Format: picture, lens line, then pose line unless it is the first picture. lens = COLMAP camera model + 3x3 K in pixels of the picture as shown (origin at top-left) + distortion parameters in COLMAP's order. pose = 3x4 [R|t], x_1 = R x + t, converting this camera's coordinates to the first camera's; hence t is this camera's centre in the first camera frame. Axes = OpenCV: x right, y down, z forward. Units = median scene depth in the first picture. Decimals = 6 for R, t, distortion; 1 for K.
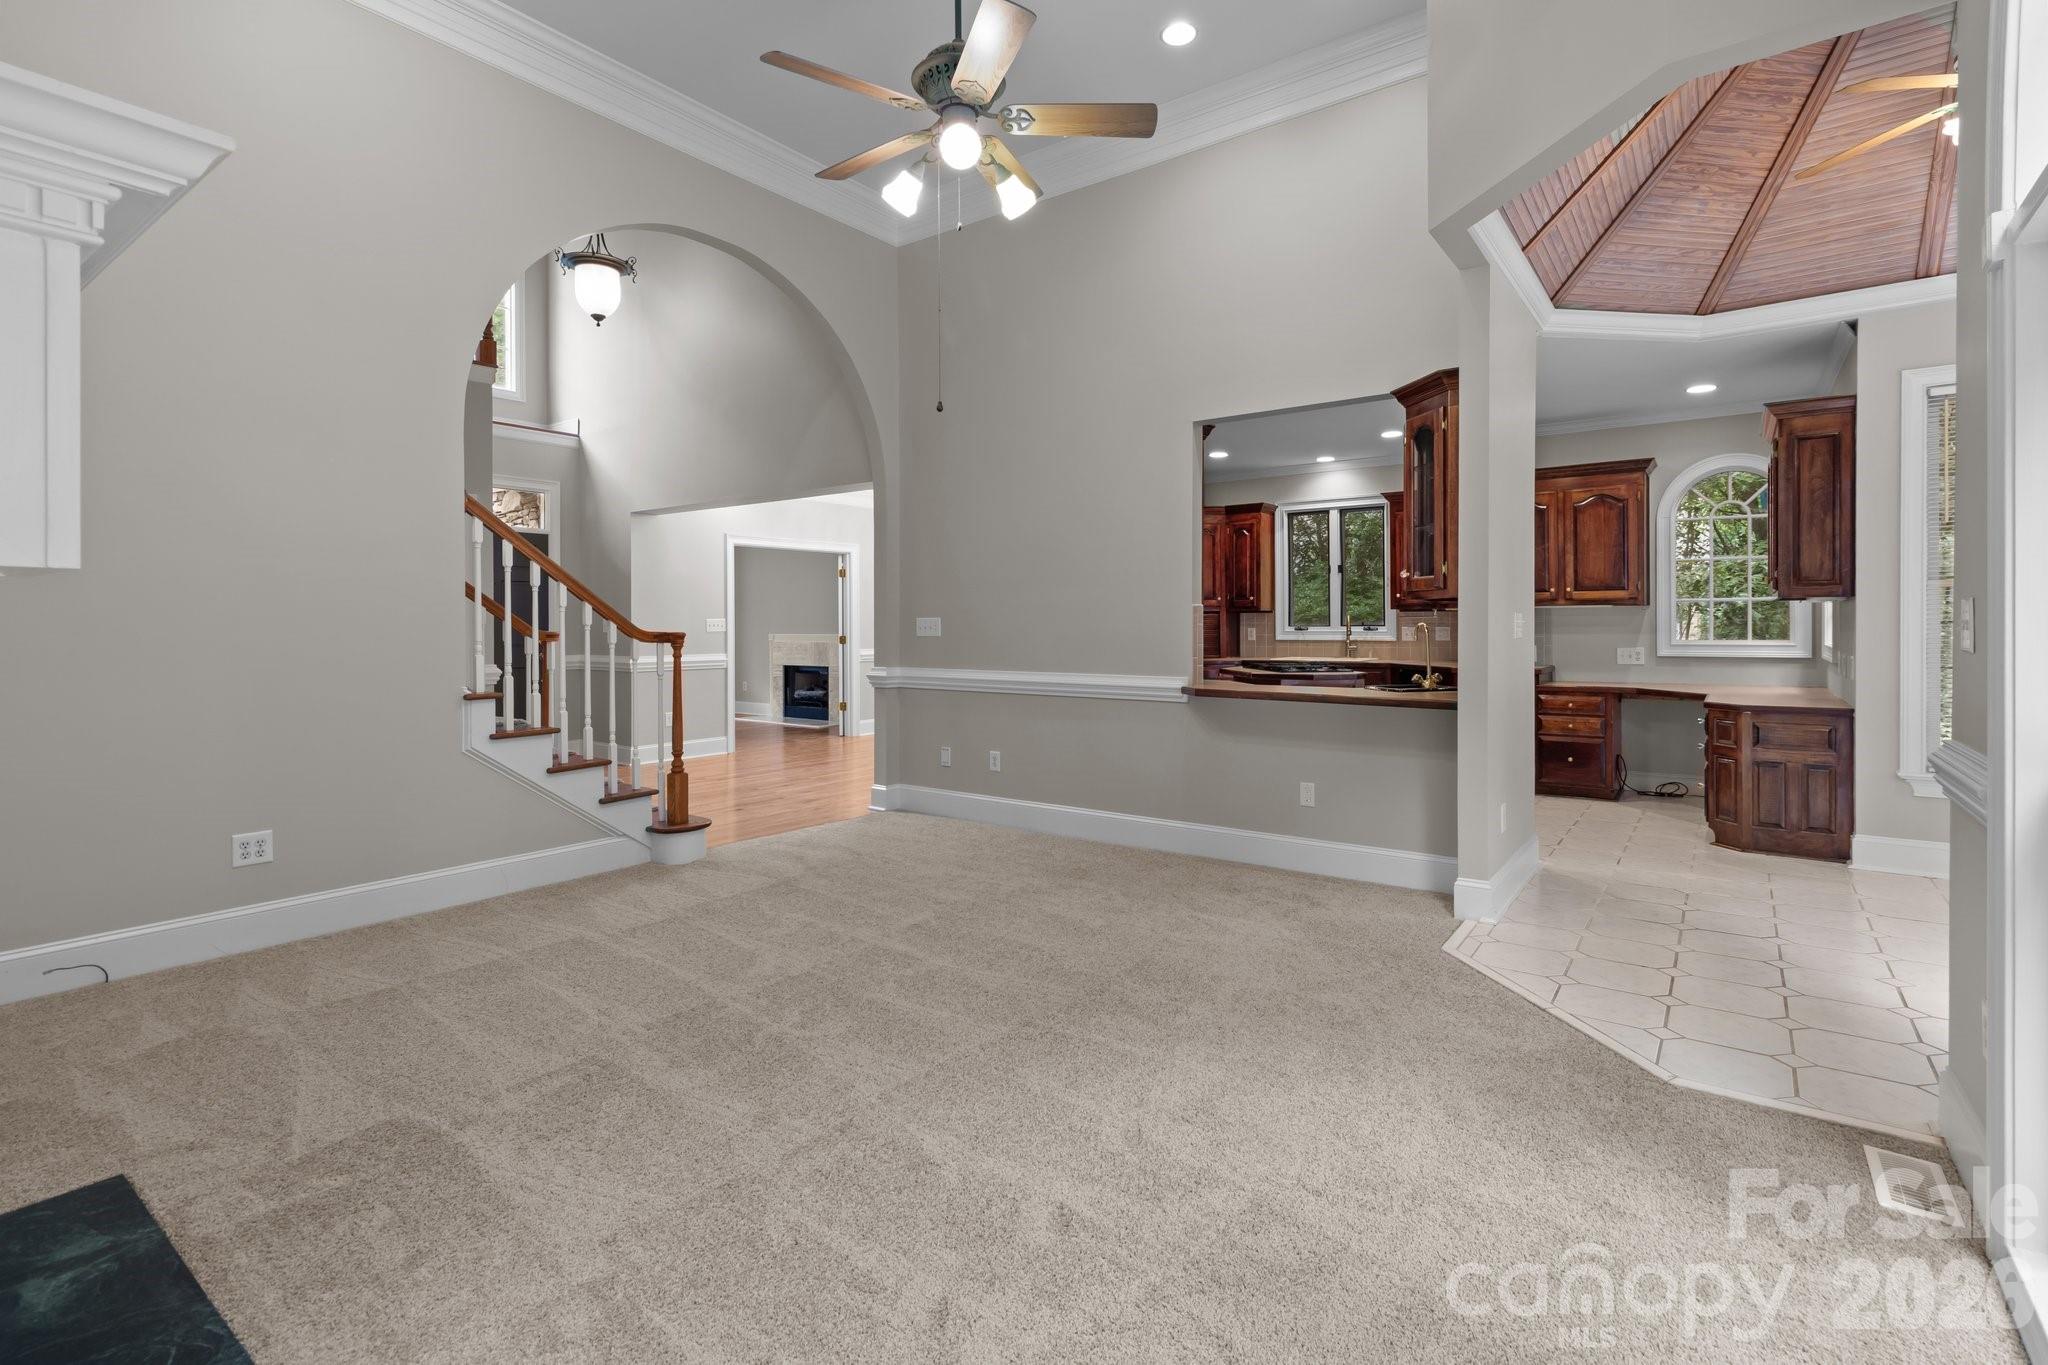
lens RADIAL K [[943.2, 0, 1015.7], [0, 943.2, 628.0], [0, 0, 1]] dist [0.003692, 0.000201]
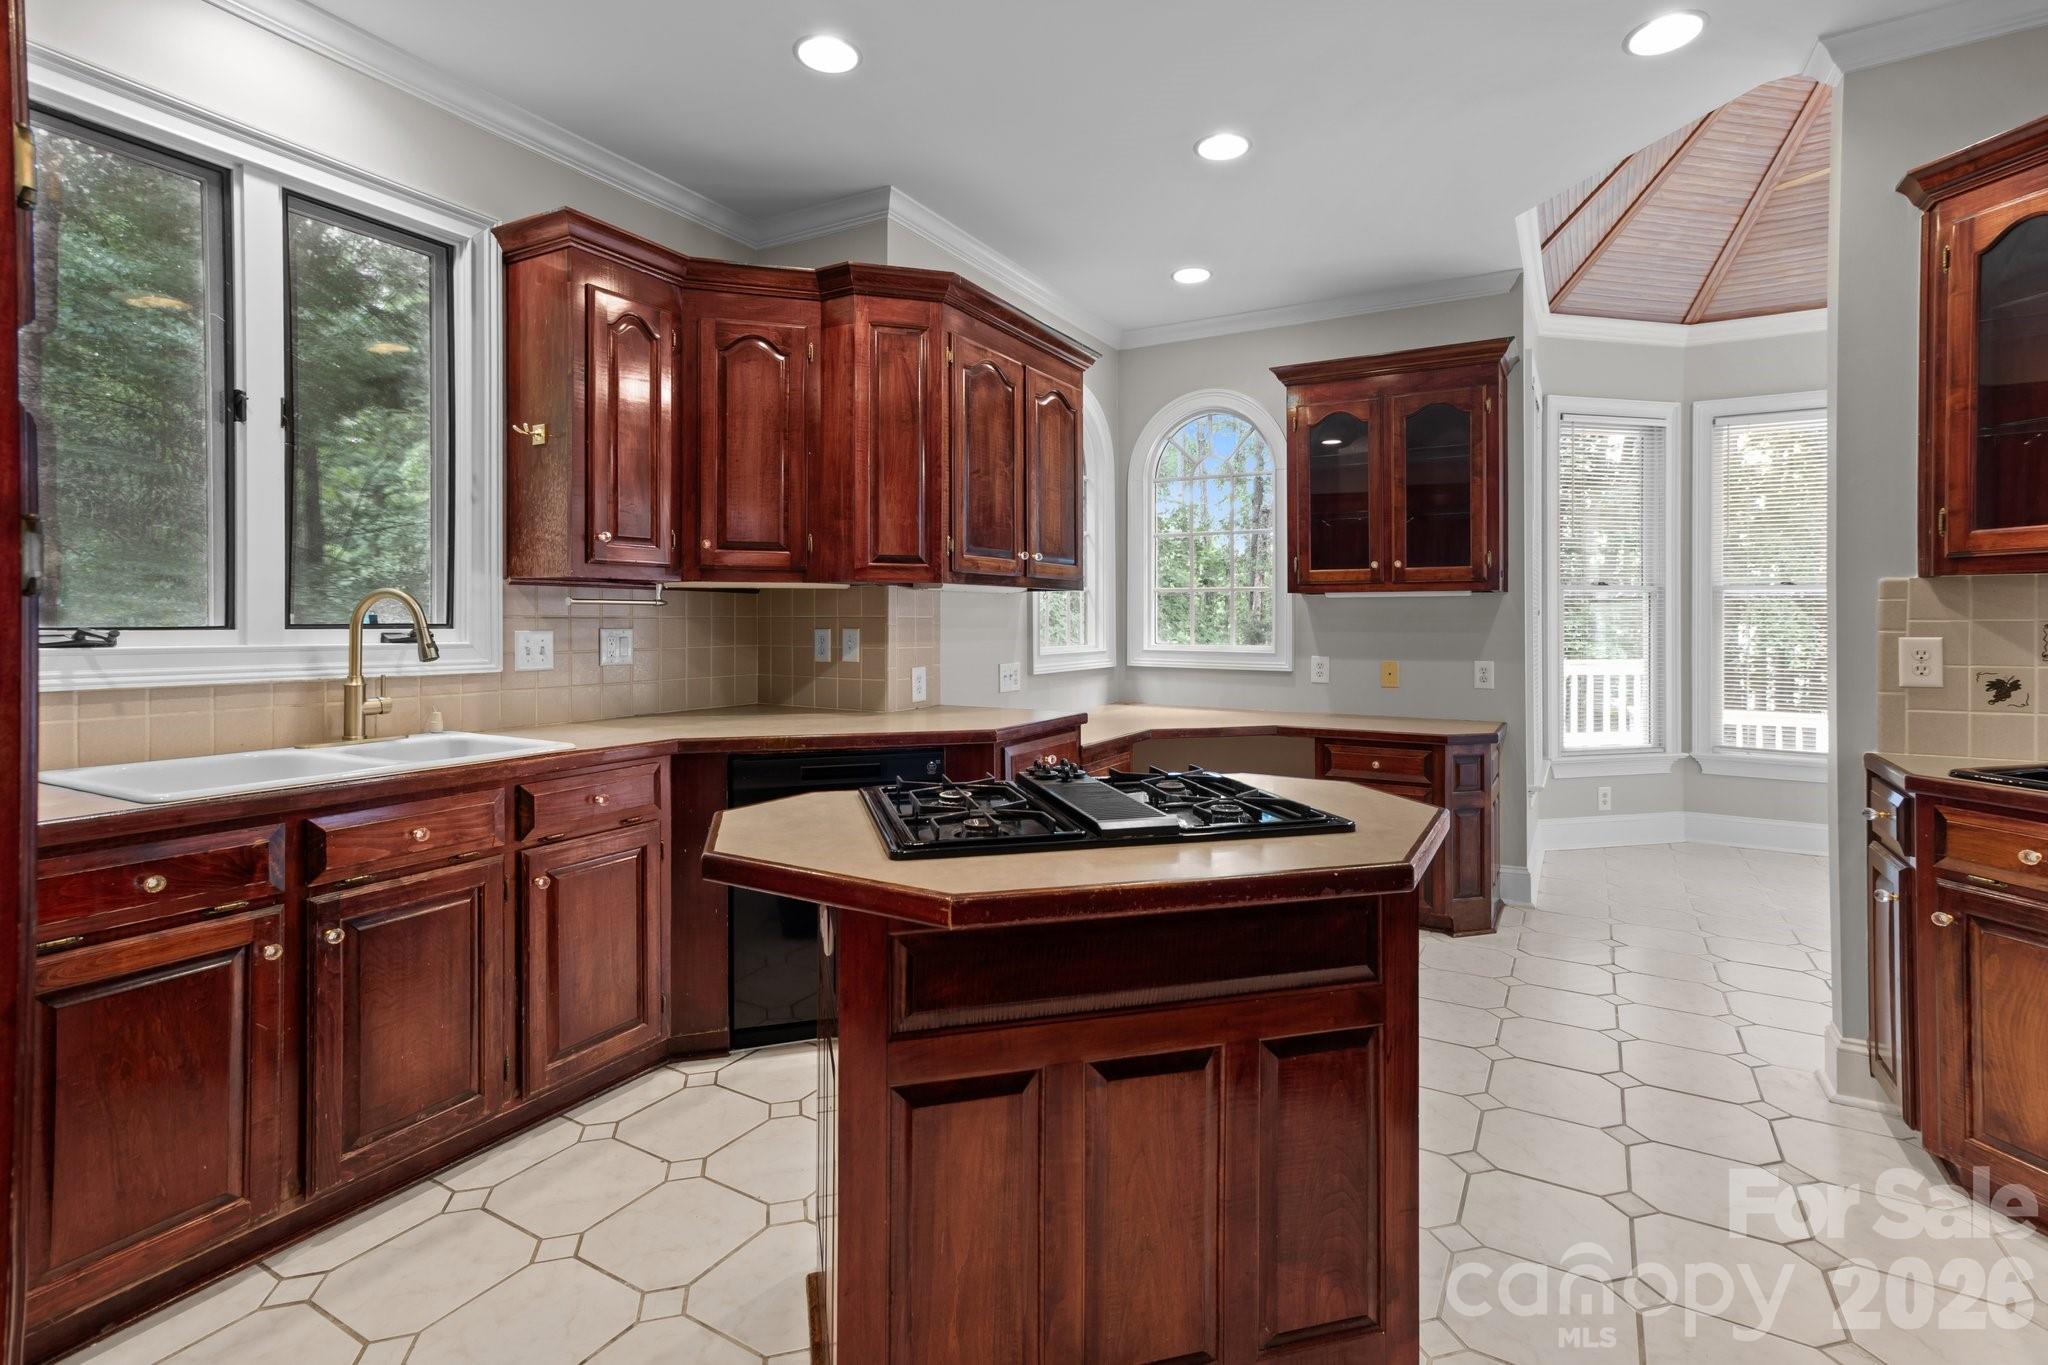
lens RADIAL K [[943.2, 0, 1064.1], [0, 943.2, 622.4], [0, 0, 1]] dist [0.003692, 0.000201]
pose [[-0.160452, 0.001949, 0.987042, 0.041408], [0.001921, 0.999997, -0.001663, -0.002604], [-0.987042, 0.001629, -0.160456, 0.754423]]
